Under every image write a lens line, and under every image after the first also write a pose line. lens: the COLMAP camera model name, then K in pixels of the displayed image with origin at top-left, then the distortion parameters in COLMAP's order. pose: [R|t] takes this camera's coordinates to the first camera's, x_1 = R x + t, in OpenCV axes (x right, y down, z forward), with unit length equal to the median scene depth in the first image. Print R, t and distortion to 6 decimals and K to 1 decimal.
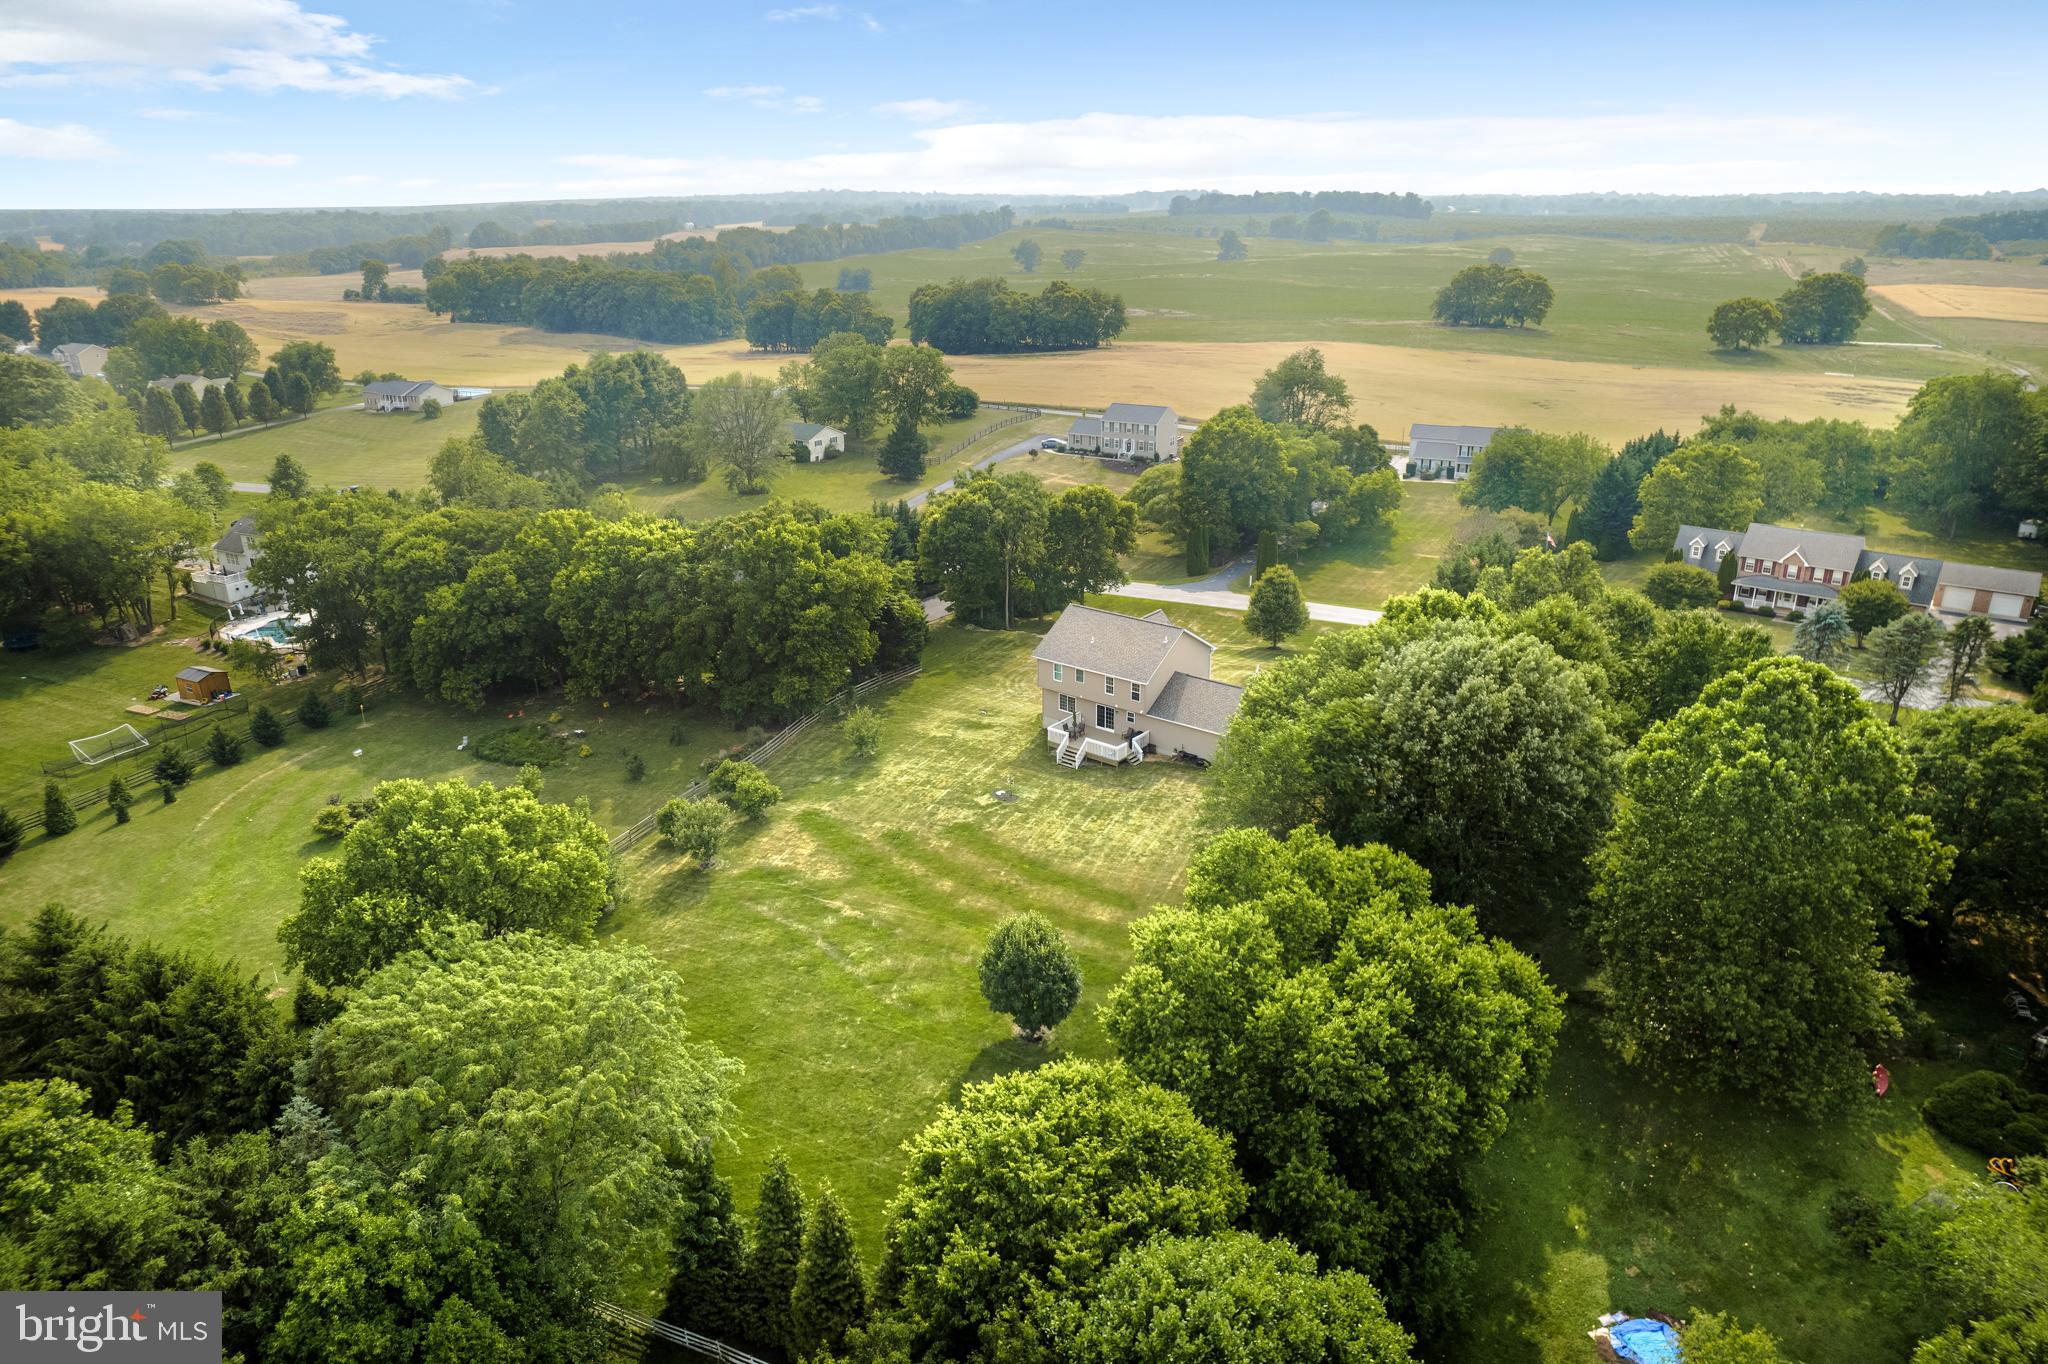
lens RADIAL K [[1322.1, 0, 1024.0], [0, 1322.1, 682.0], [0, 0, 1]] dist [-0.060234, 0.047304]
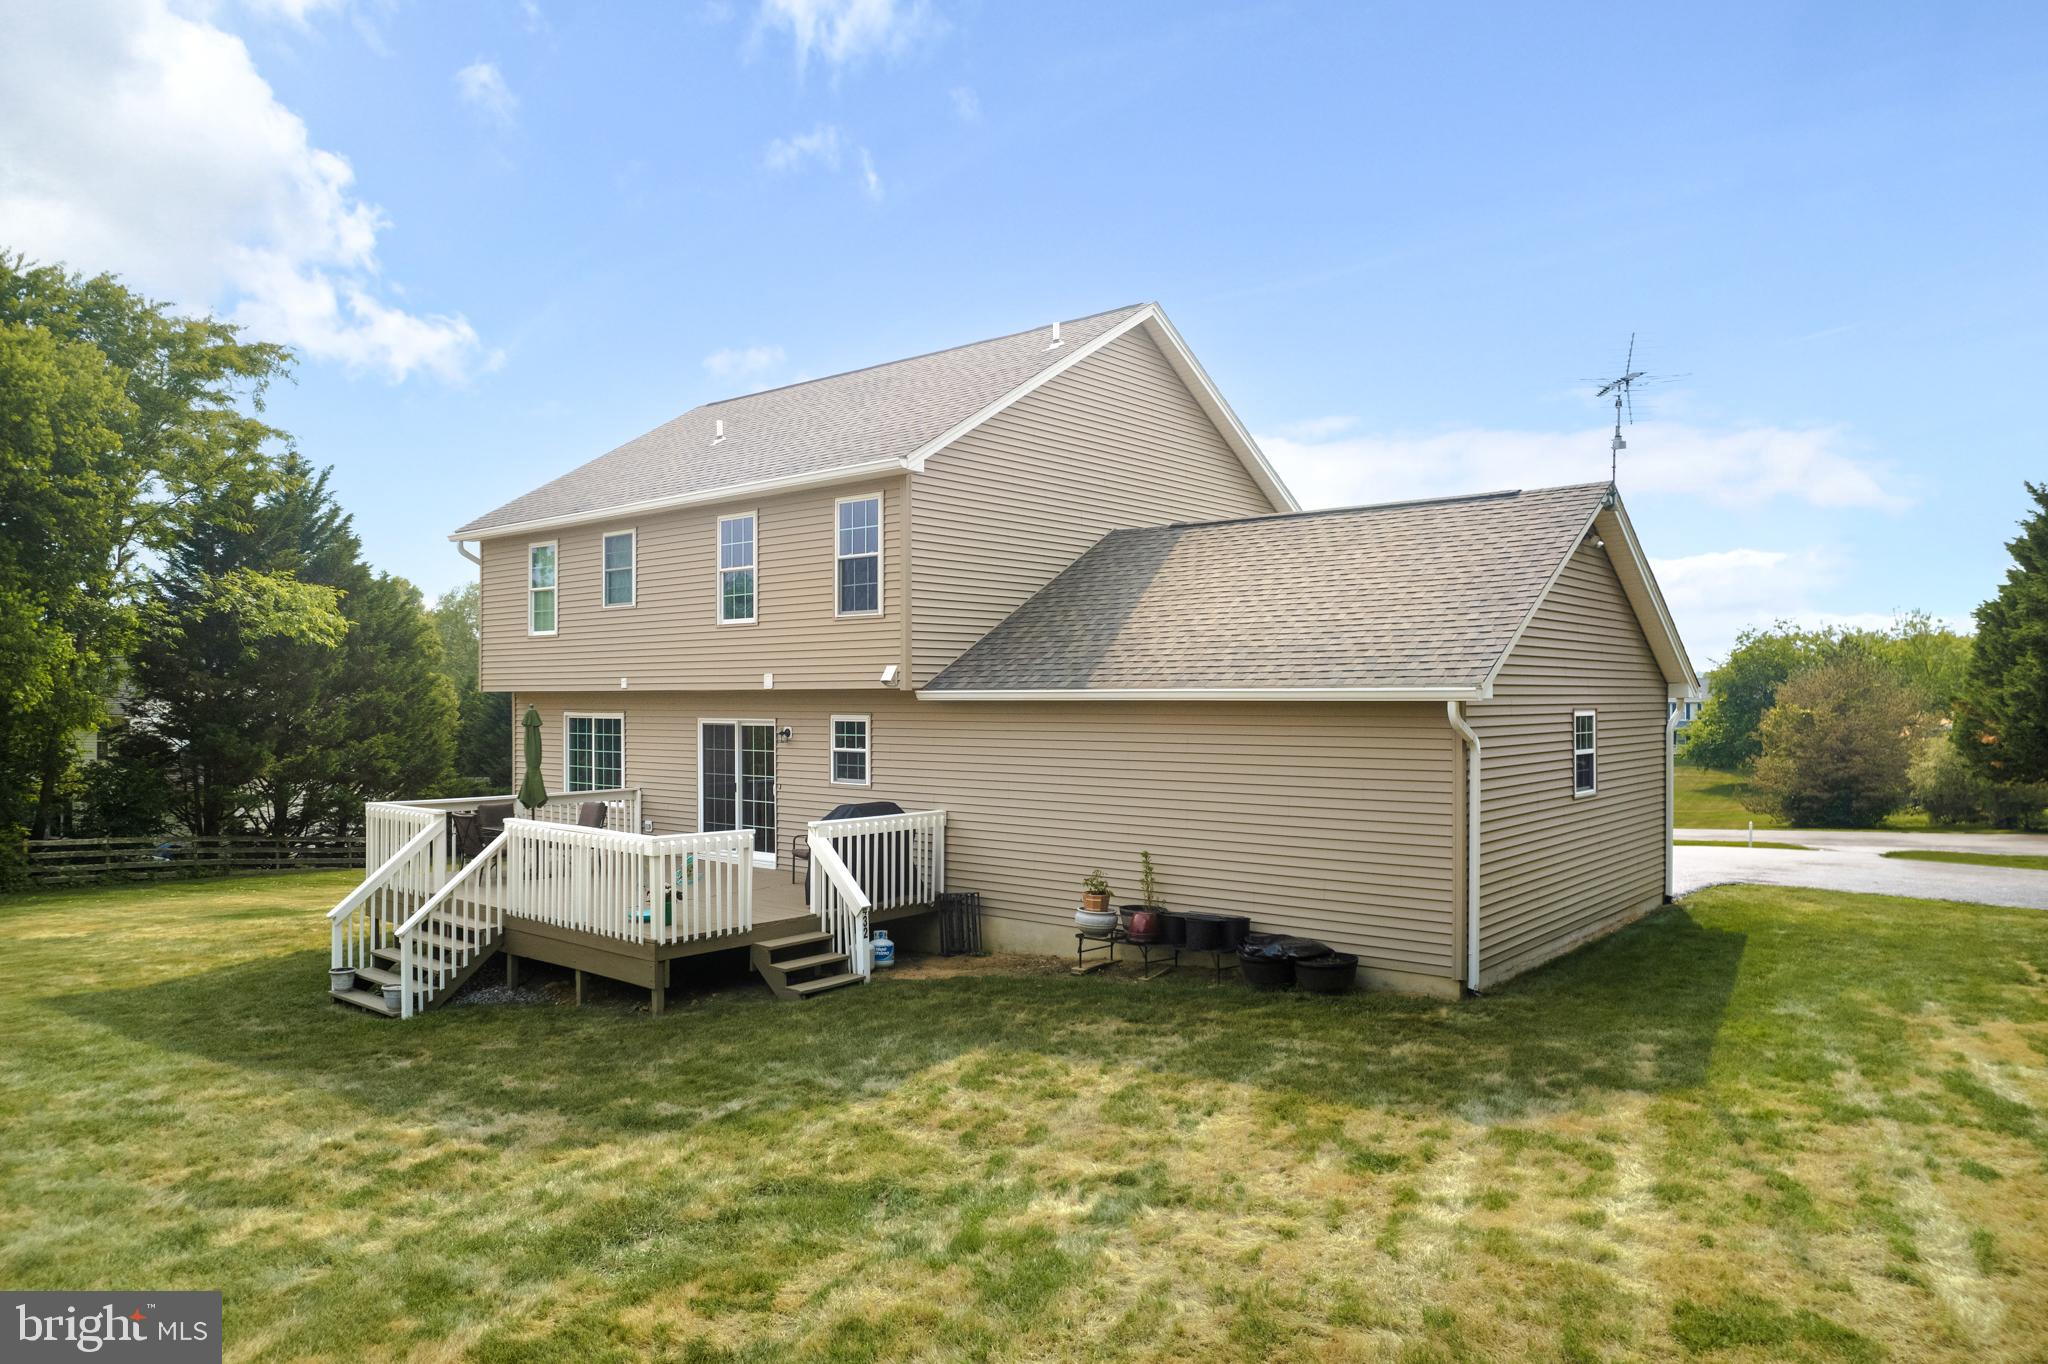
lens RADIAL K [[1341.6, 0, 1020.3], [0, 1341.6, 640.5], [0, 0, 1]] dist [-0.082597, 0.081533]
pose [[0.999693, 0.004667, -0.024321, 0.054719], [-0.013670, 0.922893, -0.384813, 0.040779], [0.020650, 0.385028, 0.922674, 0.426906]]
